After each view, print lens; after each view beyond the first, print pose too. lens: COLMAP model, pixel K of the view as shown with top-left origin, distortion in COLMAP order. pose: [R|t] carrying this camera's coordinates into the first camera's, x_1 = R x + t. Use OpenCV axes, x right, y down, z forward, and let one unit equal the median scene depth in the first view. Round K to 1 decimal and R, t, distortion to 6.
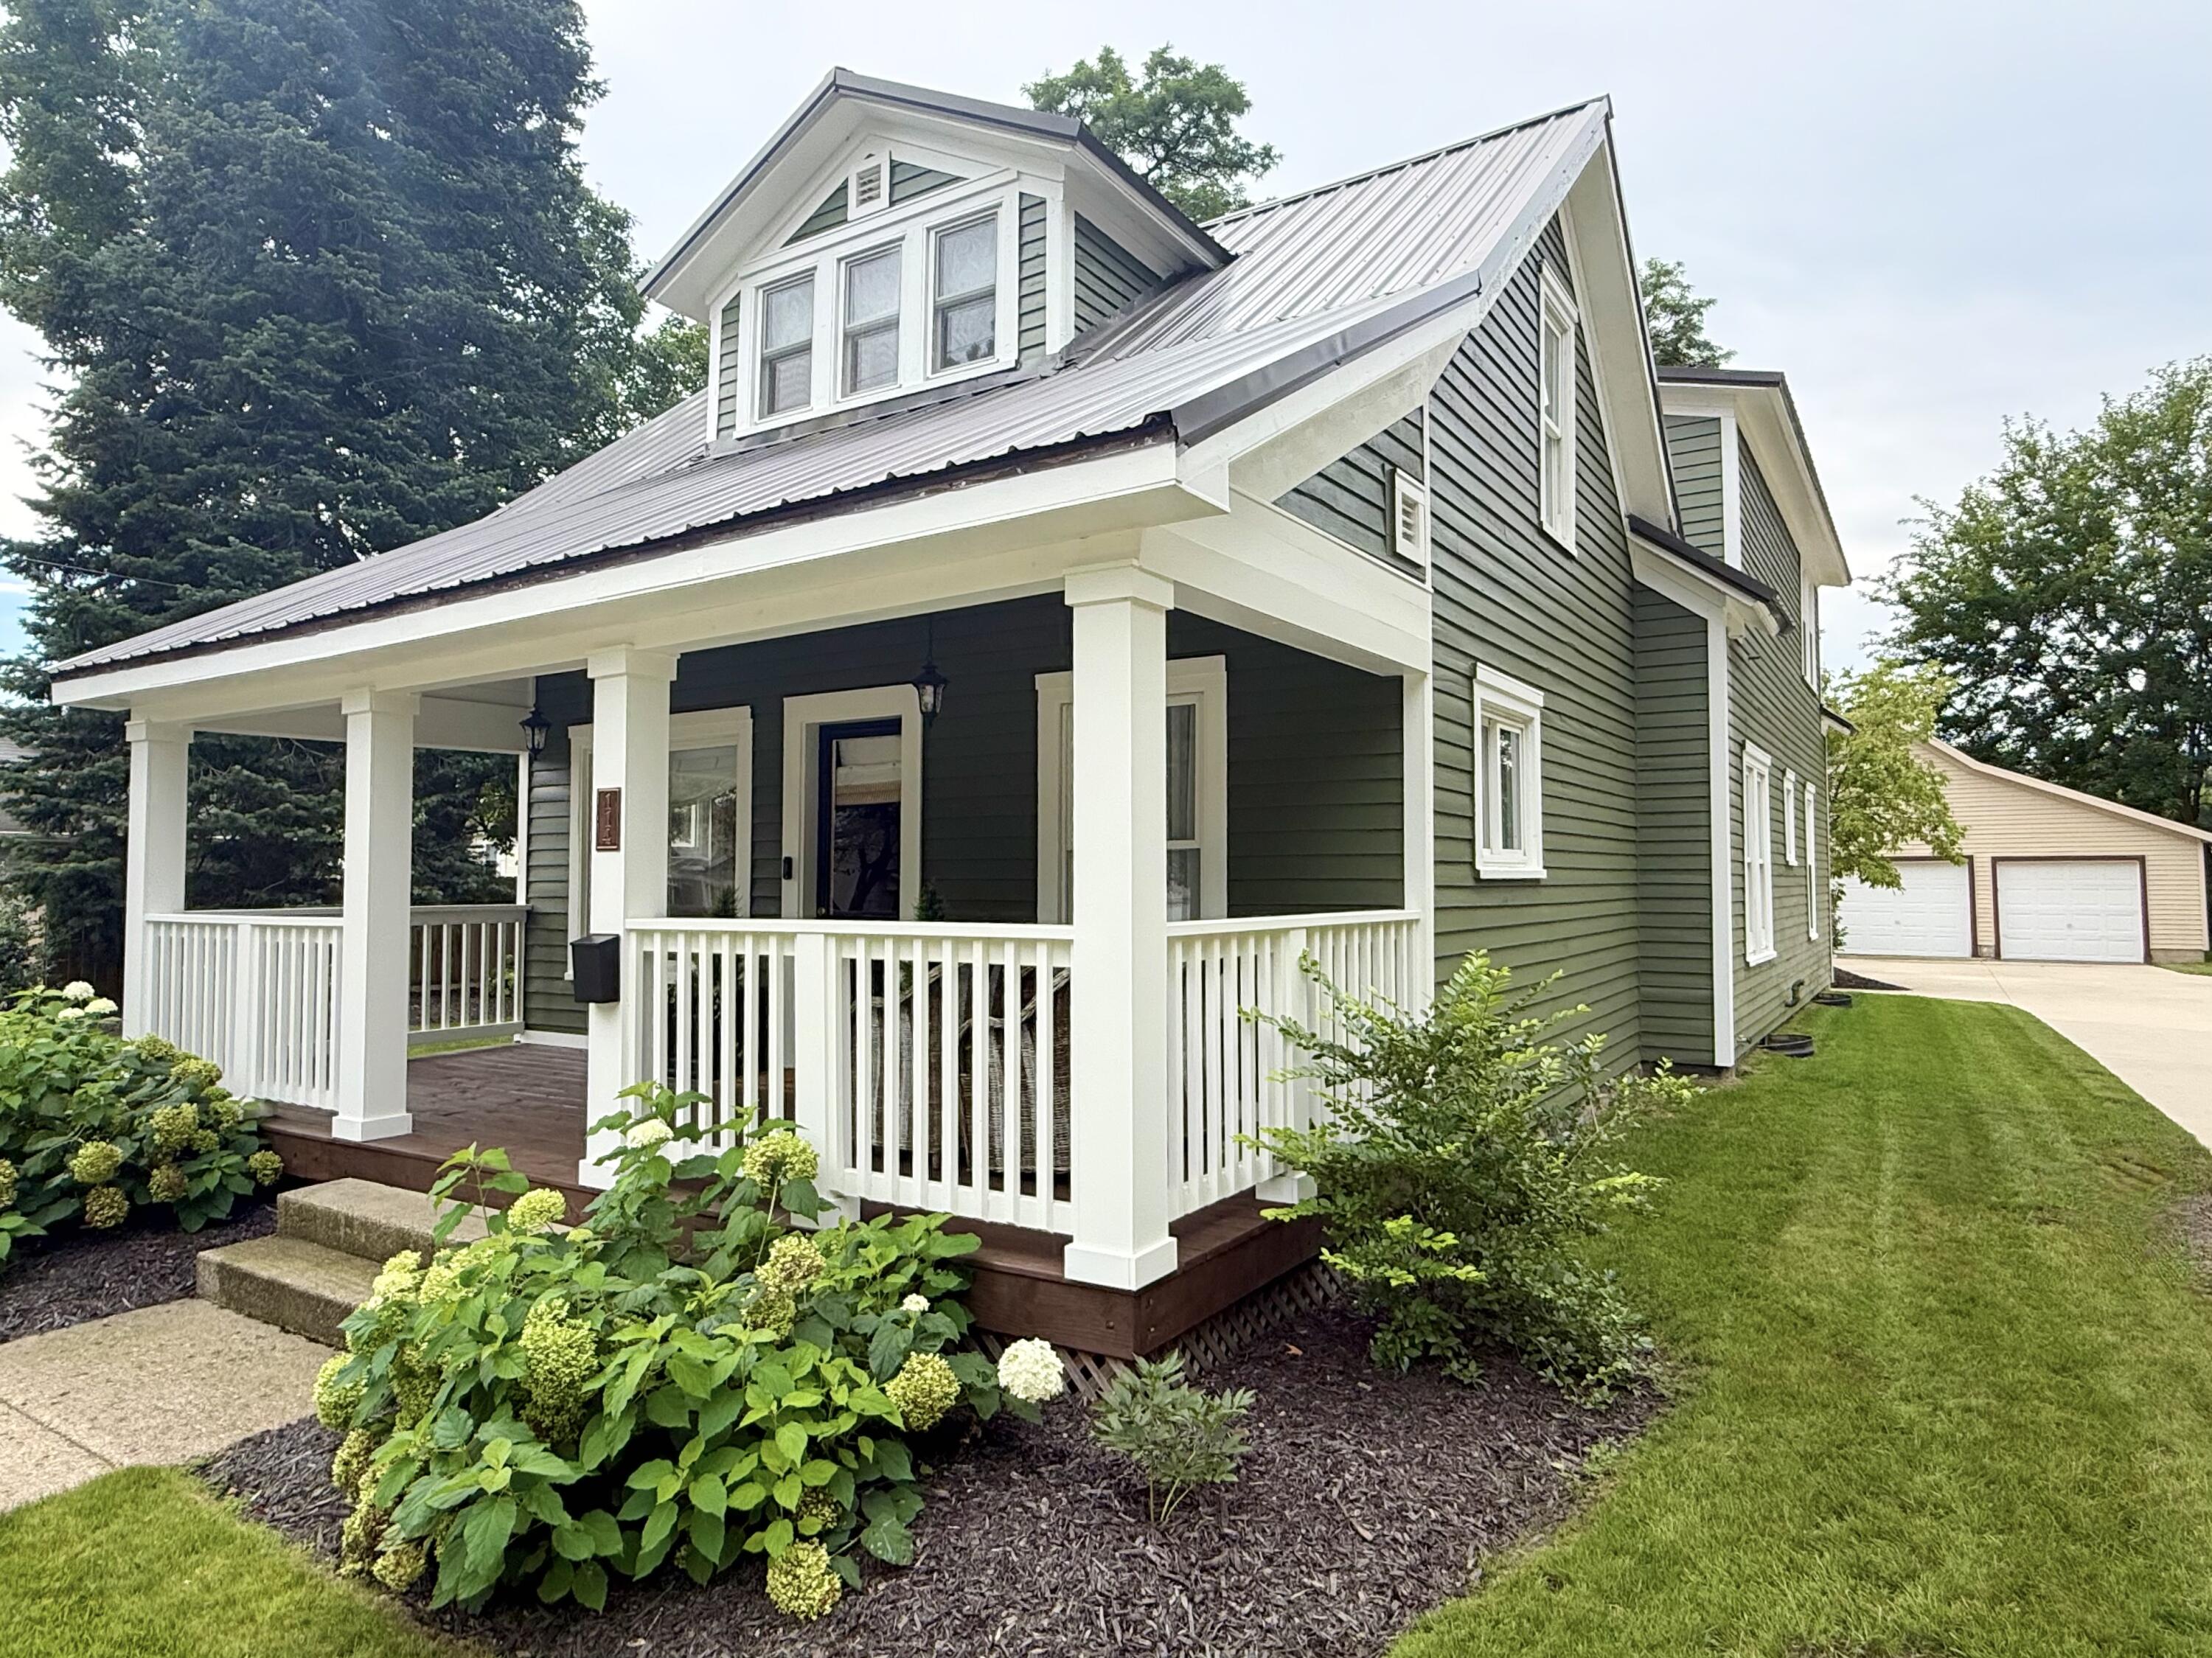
lens RADIAL K [[1309.1, 0, 1104.0], [0, 1309.1, 828.0], [0, 0, 1]] dist [-0.005680, -0.000251]
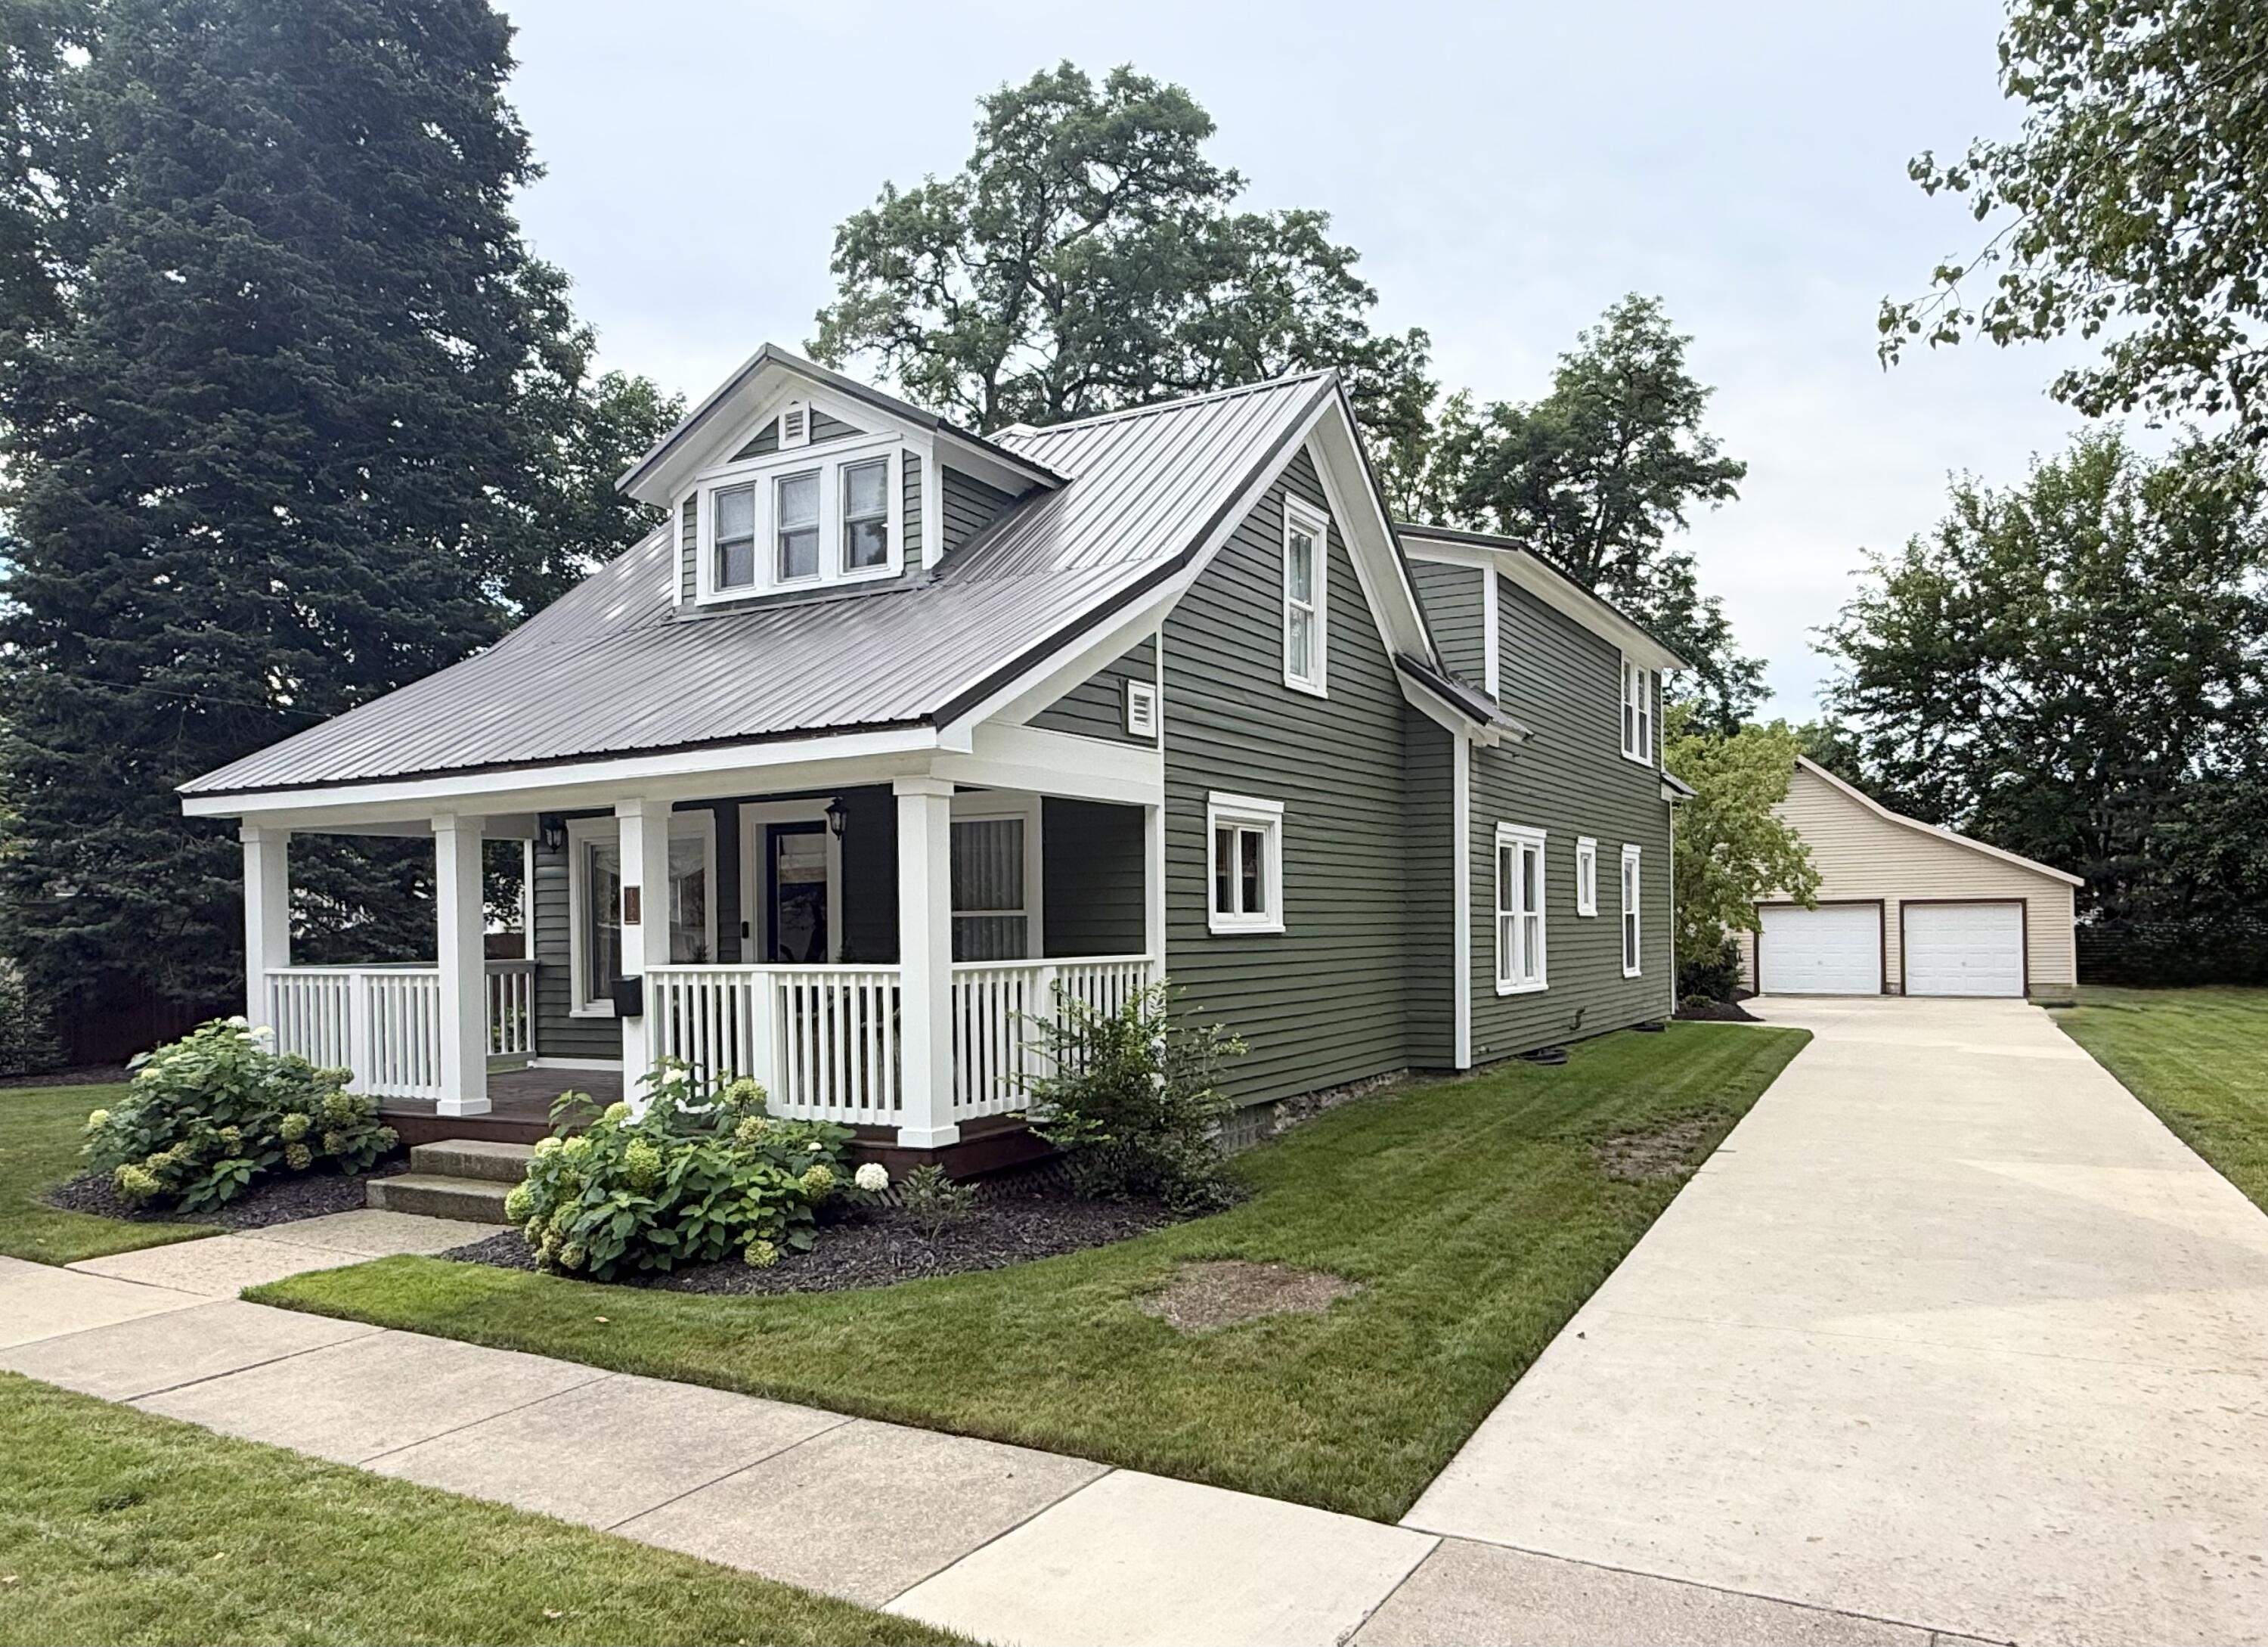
lens RADIAL K [[1486.5, 0, 1252.1], [0, 1486.5, 943.7], [0, 0, 1]] dist [-0.009306, 0.005701]
pose [[0.995617, -0.011366, 0.092836, 0.149575], [0.006579, 0.998640, 0.051711, -0.033390], [-0.093298, -0.050874, 0.994338, -0.626728]]
